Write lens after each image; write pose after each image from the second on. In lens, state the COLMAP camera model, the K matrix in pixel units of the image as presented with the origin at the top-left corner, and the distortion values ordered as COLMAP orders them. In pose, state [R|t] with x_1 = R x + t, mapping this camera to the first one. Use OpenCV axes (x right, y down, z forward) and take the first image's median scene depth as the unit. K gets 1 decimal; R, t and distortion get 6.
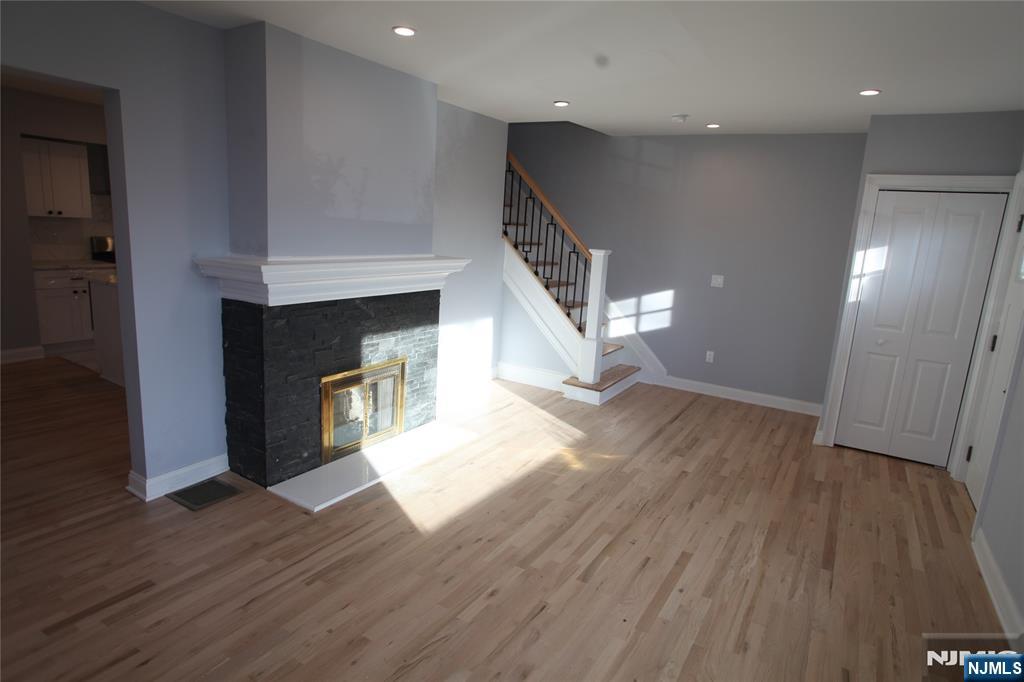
lens RADIAL K [[558.1, 0, 515.8], [0, 558.1, 344.1], [0, 0, 1]] dist [-0.016899, 0.001477]
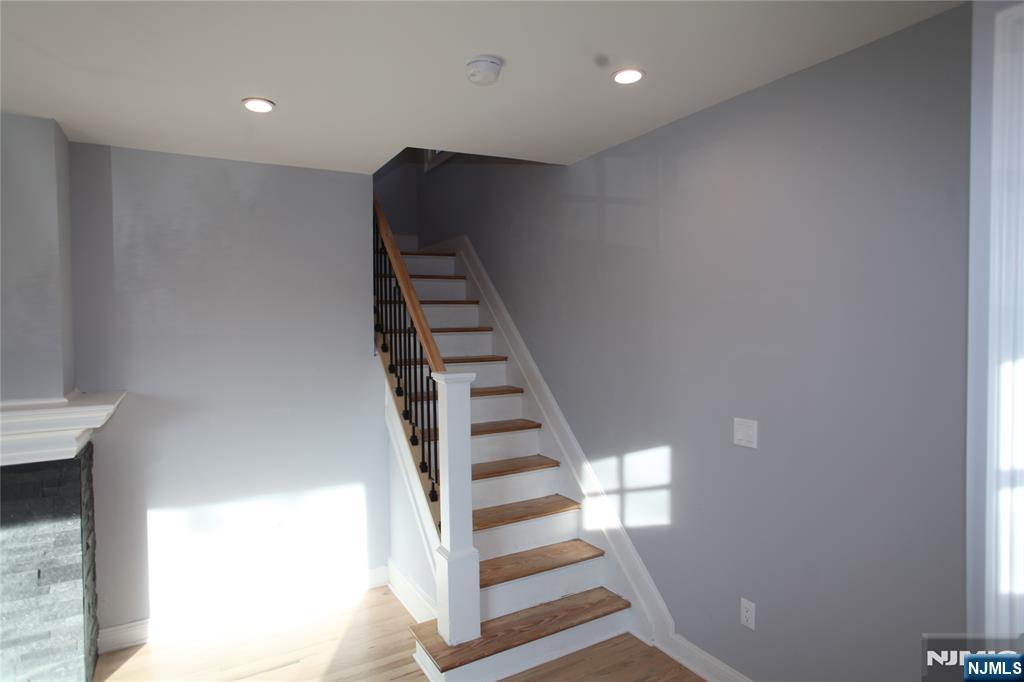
lens RADIAL K [[585.5, 0, 506.5], [0, 585.5, 333.9], [0, 0, 1]] dist [-0.052831, 0.033482]
pose [[0.883064, -0.059219, -0.465500, 0.382142], [-0.033183, 0.981641, -0.187830, -0.090704], [0.468077, 0.181312, 0.864887, 0.478183]]
